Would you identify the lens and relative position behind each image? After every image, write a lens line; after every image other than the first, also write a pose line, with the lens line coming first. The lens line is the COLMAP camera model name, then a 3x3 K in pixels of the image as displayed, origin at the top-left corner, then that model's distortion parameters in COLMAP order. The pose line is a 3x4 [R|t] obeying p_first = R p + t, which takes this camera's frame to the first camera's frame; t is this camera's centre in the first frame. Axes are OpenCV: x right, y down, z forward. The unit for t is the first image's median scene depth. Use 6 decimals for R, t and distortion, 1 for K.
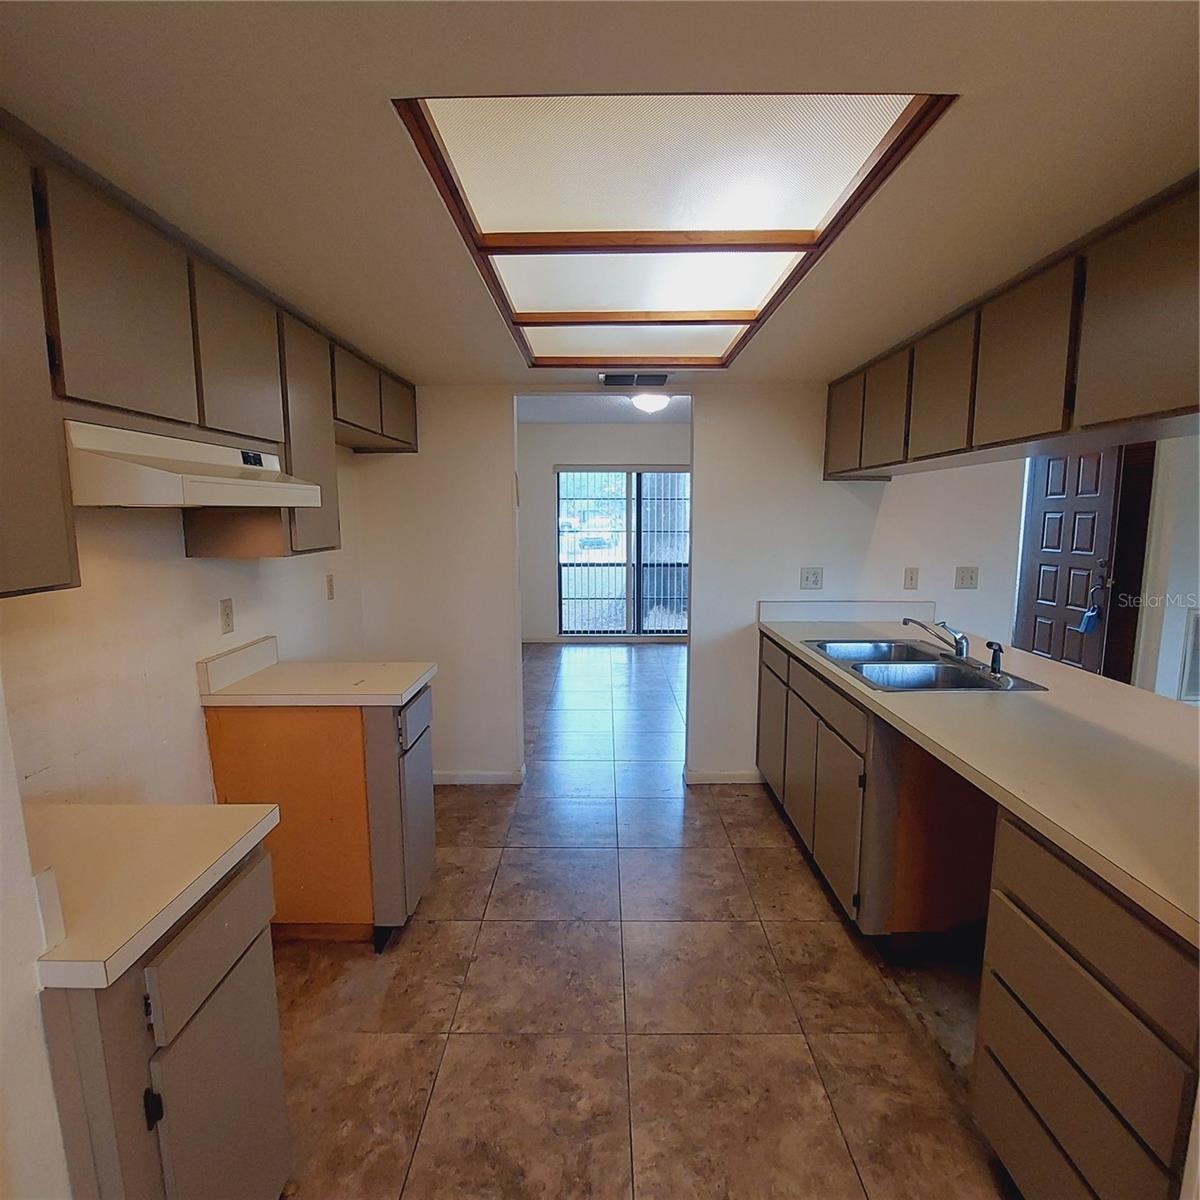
lens RADIAL K [[637.6, 0, 600.0], [0, 637.6, 600.0], [0, 0, 1]] dist [-0.020486, -0.002088]
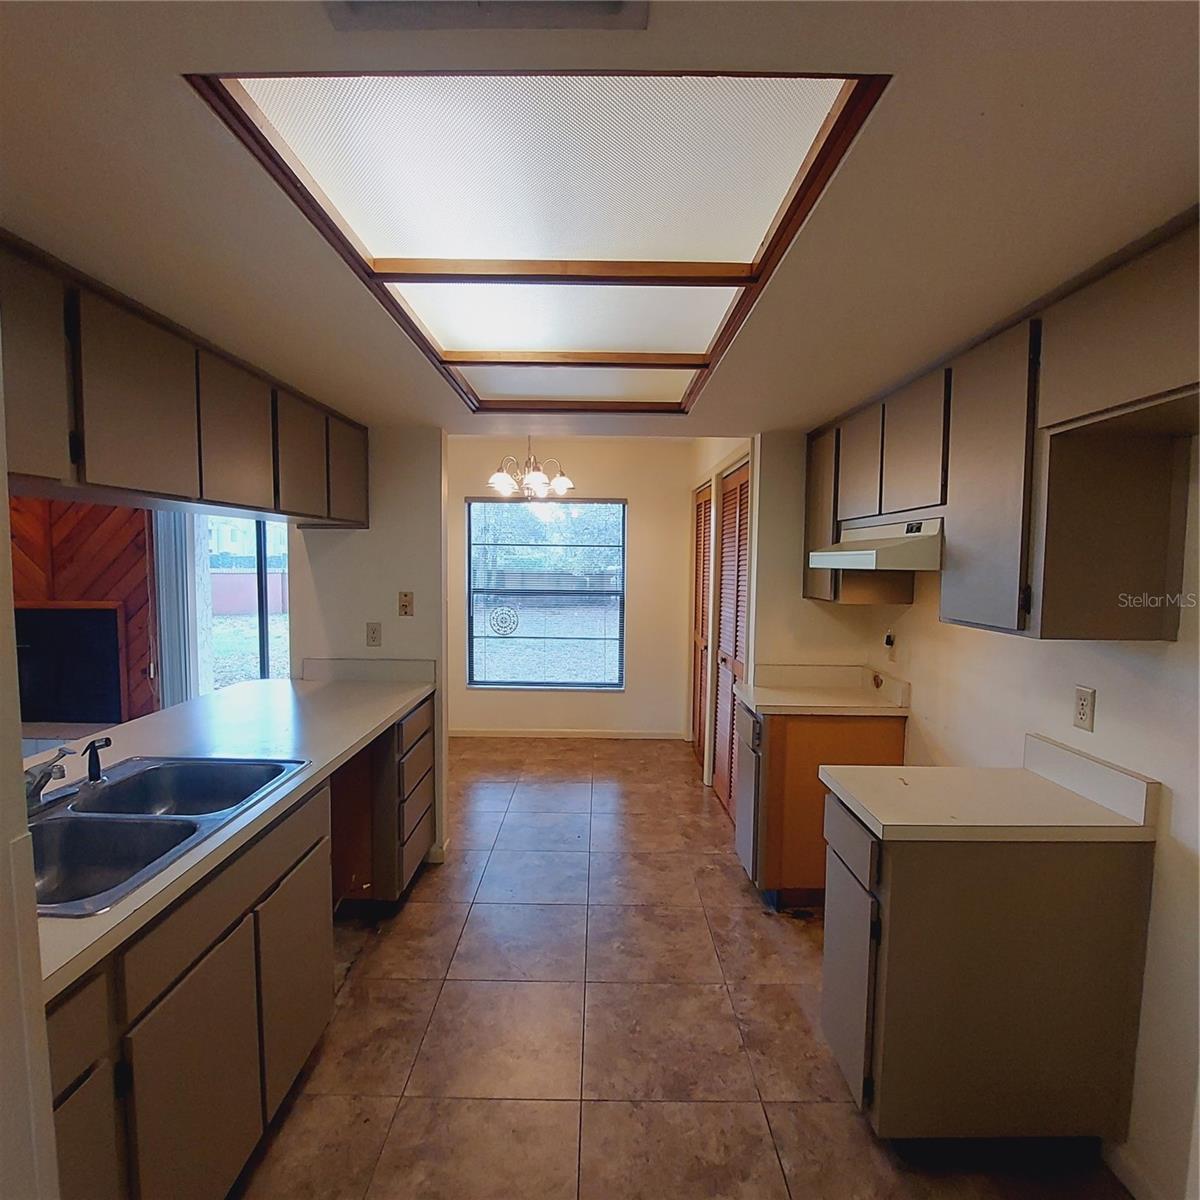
lens RADIAL K [[637.6, 0, 600.0], [0, 637.6, 600.0], [0, 0, 1]] dist [-0.020486, -0.002088]
pose [[-0.999974, -0.006329, -0.003595, 0.019387], [-0.006909, 0.980762, 0.195084, -0.271523], [0.002291, 0.195103, -0.980780, 1.848344]]
